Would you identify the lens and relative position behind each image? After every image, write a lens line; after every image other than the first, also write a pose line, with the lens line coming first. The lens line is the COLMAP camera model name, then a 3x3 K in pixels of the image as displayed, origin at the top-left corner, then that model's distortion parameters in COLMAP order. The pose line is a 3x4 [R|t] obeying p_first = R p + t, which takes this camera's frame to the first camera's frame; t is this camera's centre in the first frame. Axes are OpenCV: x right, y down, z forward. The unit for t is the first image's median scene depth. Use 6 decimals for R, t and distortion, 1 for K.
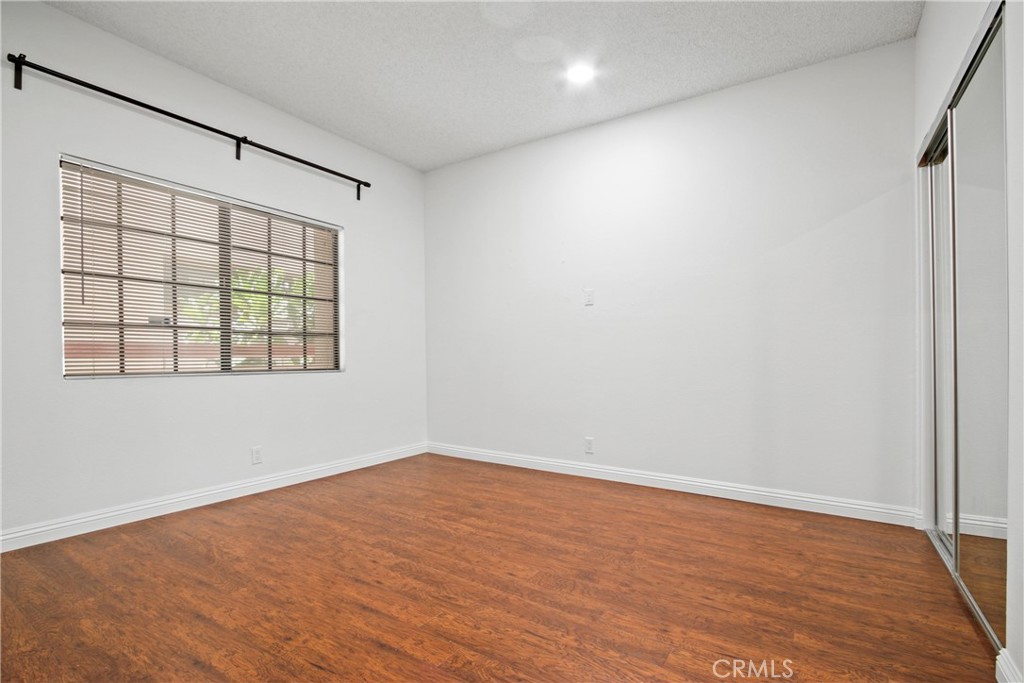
lens RADIAL K [[479.7, 0, 508.3], [0, 479.7, 344.4], [0, 0, 1]] dist [-0.018156, 0.000837]
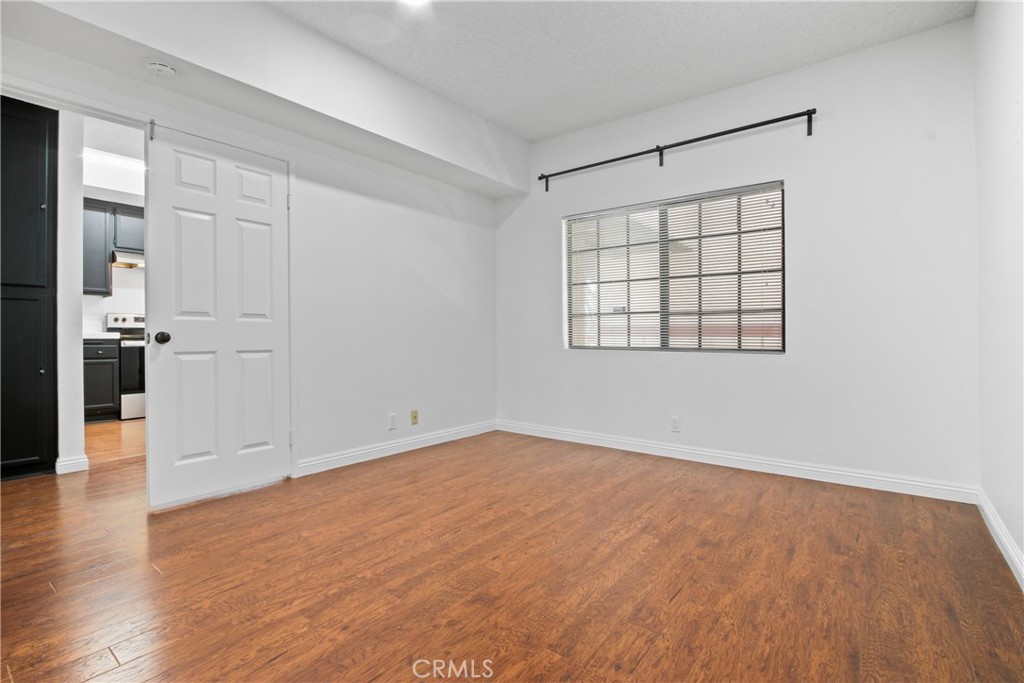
lens RADIAL K [[479.7, 0, 508.3], [0, 479.7, 344.4], [0, 0, 1]] dist [-0.018156, 0.000837]
pose [[-0.073326, 0.018407, -0.997138, 0.810498], [0.020203, 0.999652, 0.016967, 0.025848], [0.997103, -0.018901, -0.073673, 0.926715]]
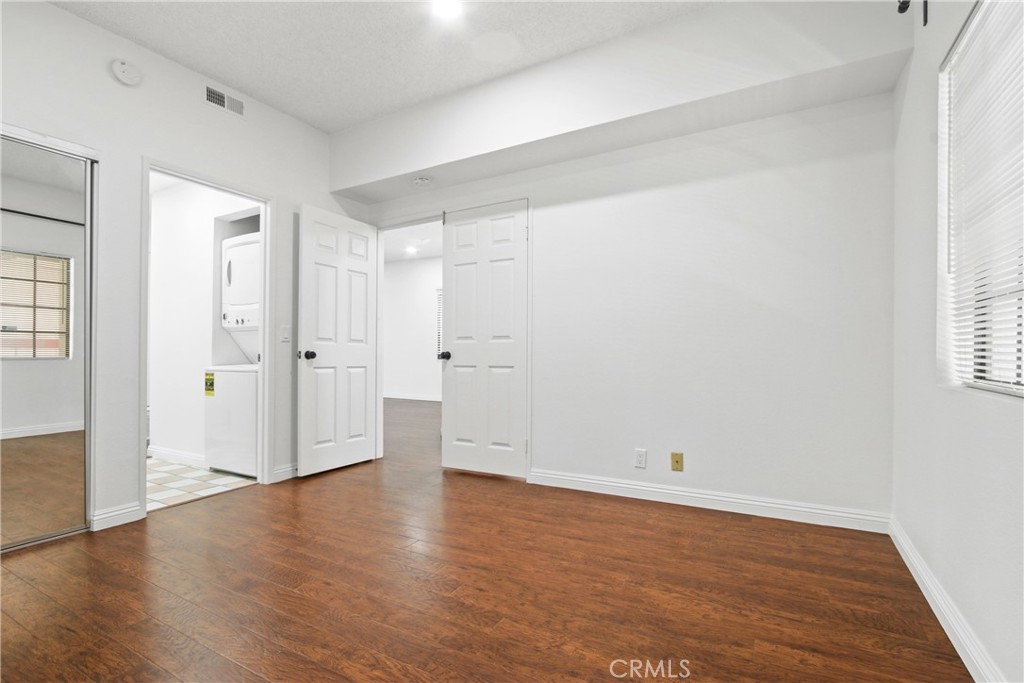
lens RADIAL K [[479.1, 0, 509.9], [0, 479.1, 359.2], [0, 0, 1]] dist [-0.018626, 0.000216]
pose [[-0.997126, 0.005923, -0.075535, -0.238617], [0.006544, 0.999947, -0.007978, 0.039474], [0.075484, -0.008449, -0.997111, 1.650884]]
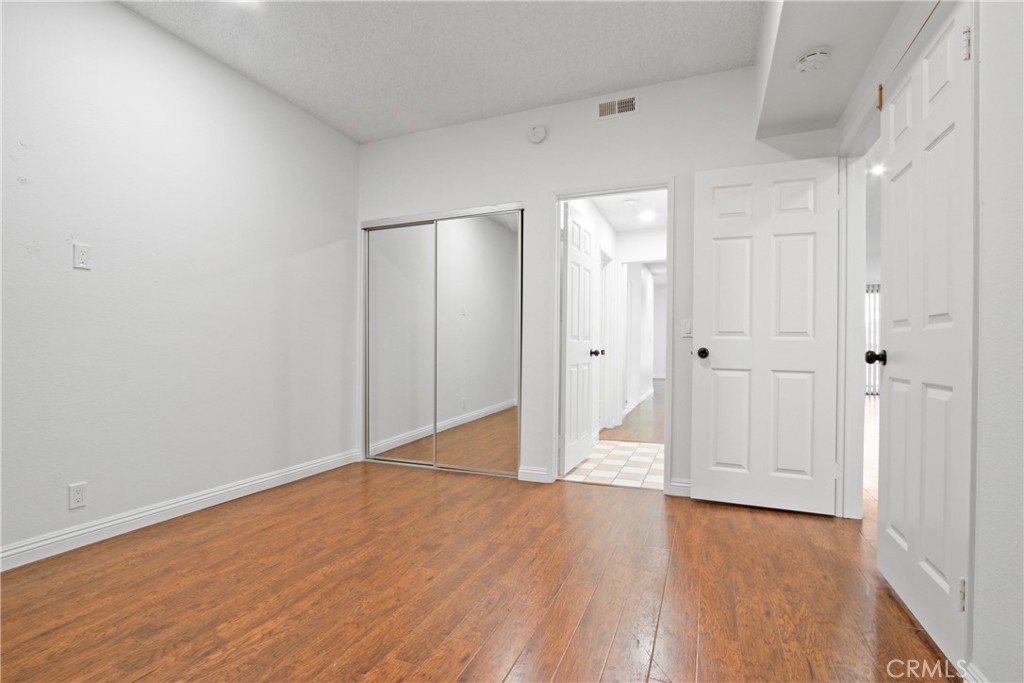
lens RADIAL K [[479.7, 0, 508.3], [0, 479.7, 344.4], [0, 0, 1]] dist [-0.018156, 0.000837]
pose [[-0.190178, 0.009273, 0.981706, -0.811892], [-0.022577, 0.999650, -0.013817, 0.016808], [-0.981490, -0.024792, -0.189902, 0.870916]]
